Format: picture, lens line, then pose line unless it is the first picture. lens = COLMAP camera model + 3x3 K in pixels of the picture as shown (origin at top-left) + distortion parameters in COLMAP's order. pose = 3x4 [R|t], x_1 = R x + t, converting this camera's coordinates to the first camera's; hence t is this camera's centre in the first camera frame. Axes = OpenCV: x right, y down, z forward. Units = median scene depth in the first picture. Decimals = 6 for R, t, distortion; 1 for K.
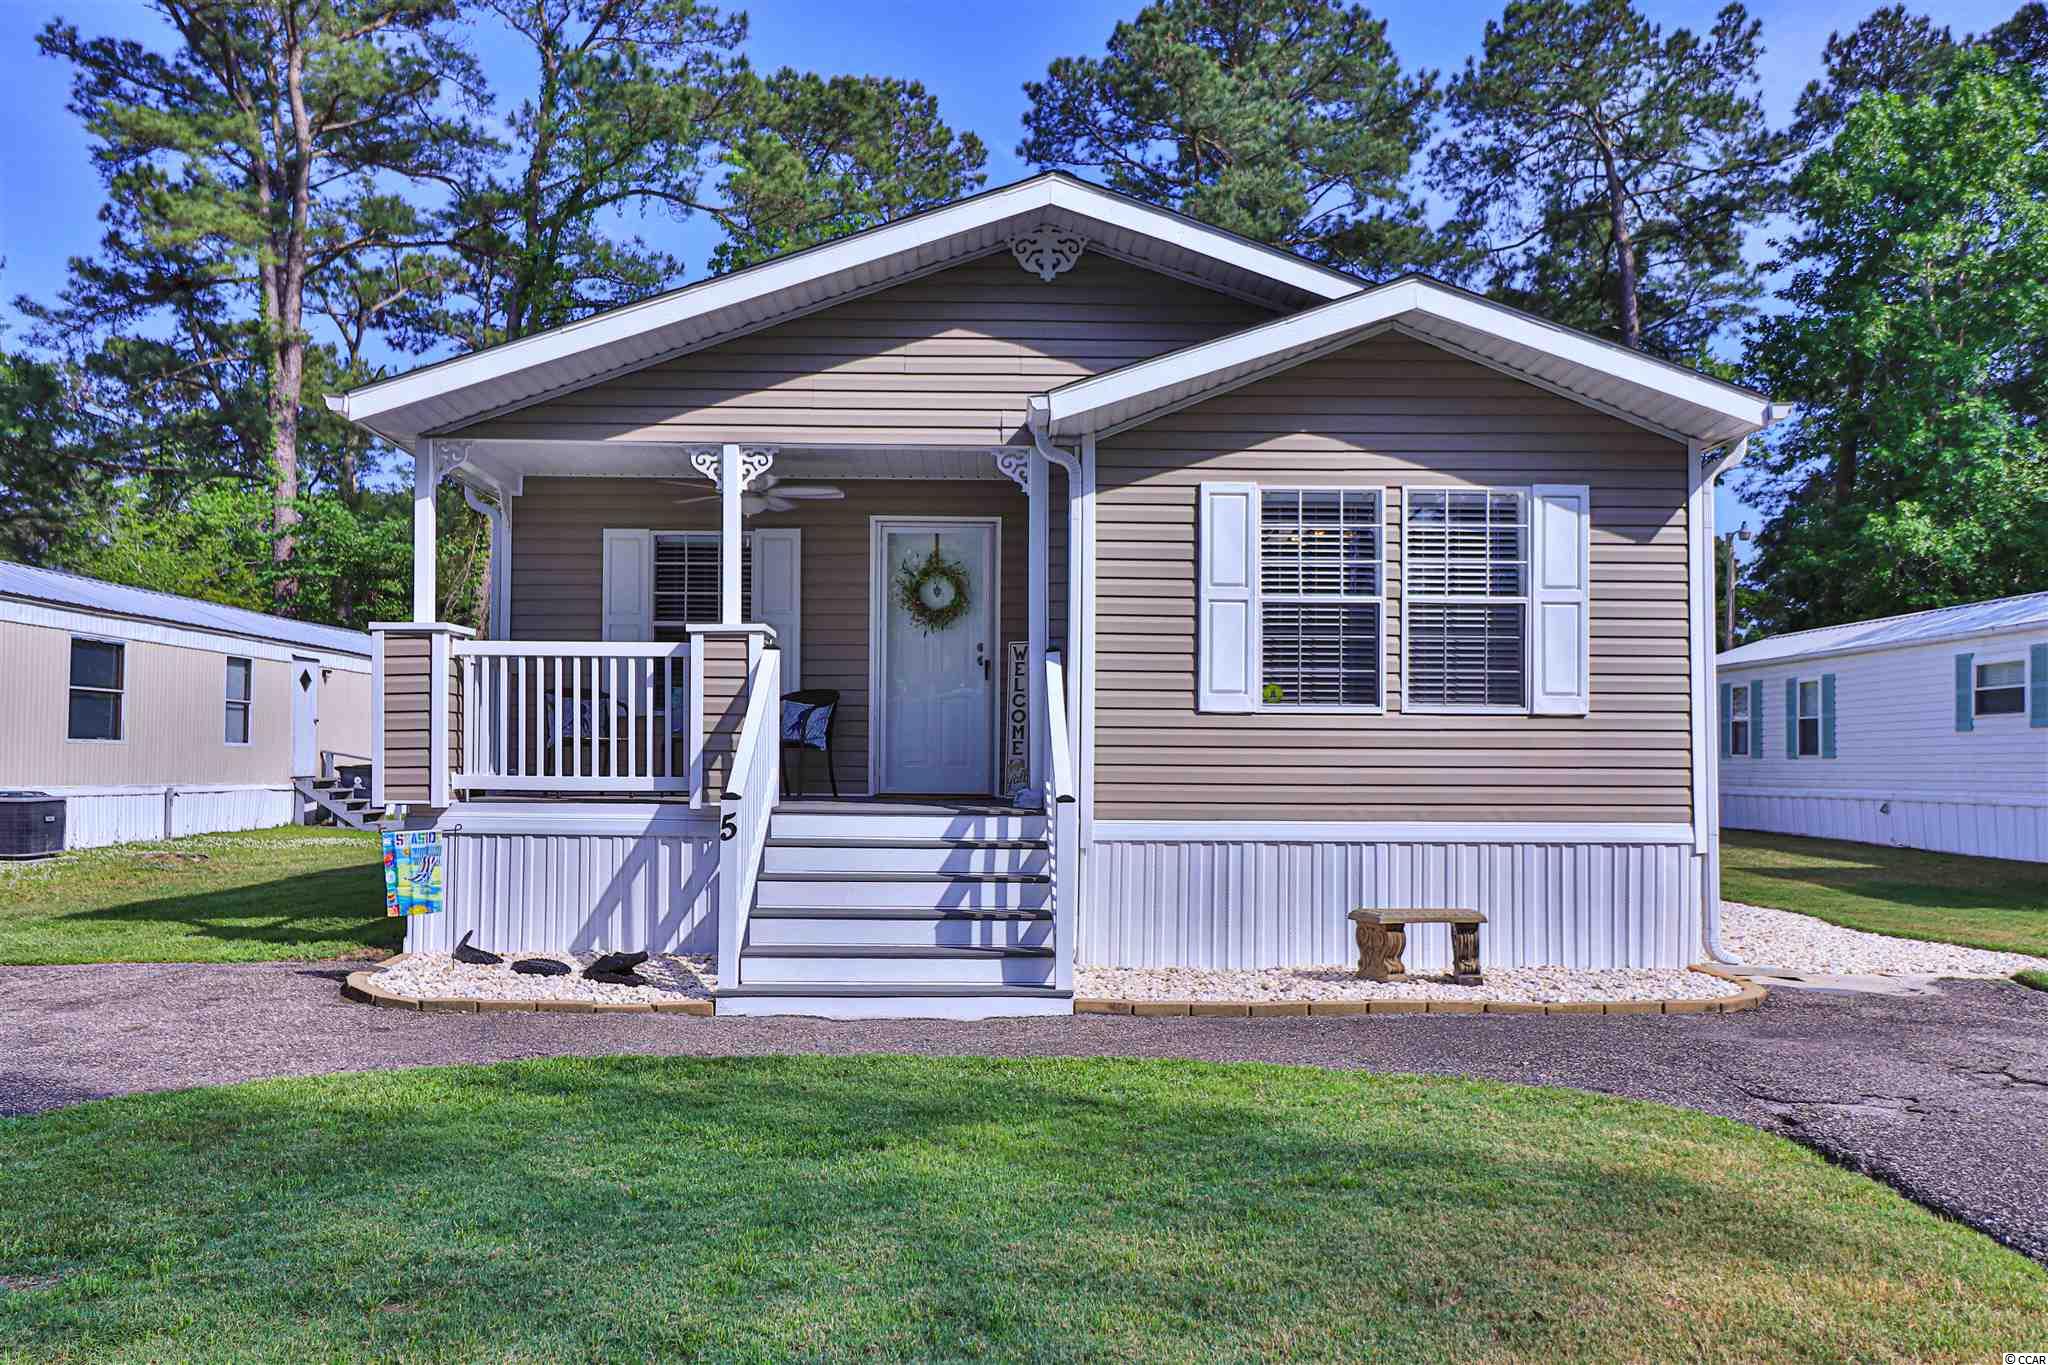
lens RADIAL K [[1479.4, 0, 1025.0], [0, 1479.4, 744.8], [0, 0, 1]] dist [0.015757, 0.000409]
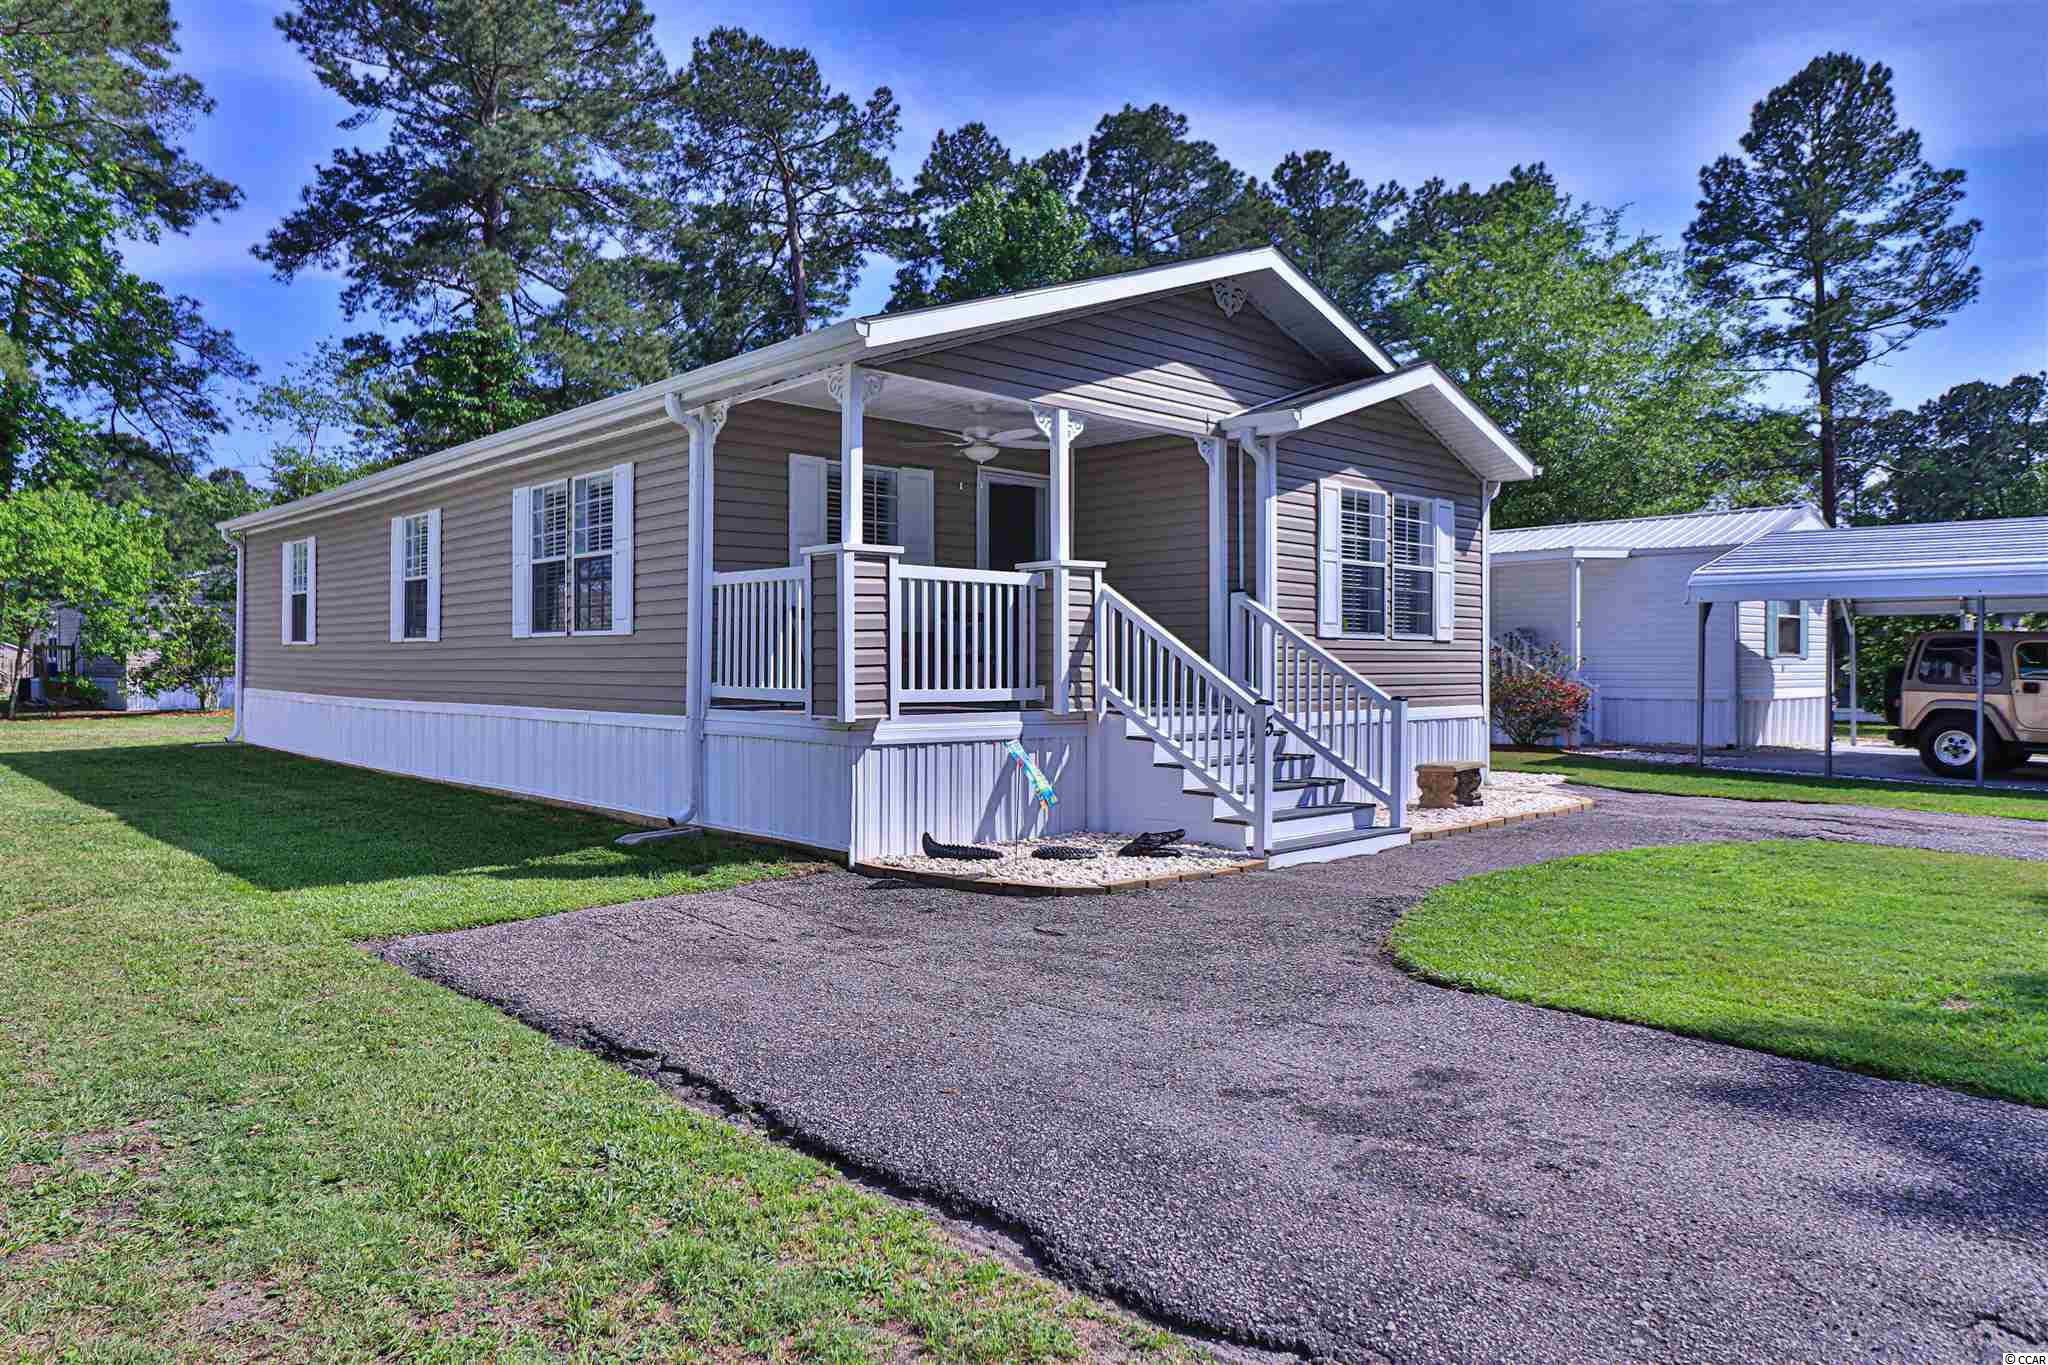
lens RADIAL K [[1276.6, 0, 1024.0], [0, 1276.6, 682.5], [0, 0, 1]] dist [0.001260, -0.000420]
pose [[0.748474, -0.014093, 0.663014, -0.917444], [-0.007953, 0.999511, 0.030225, -0.013175], [-0.663117, -0.027896, 0.747996, 0.245510]]
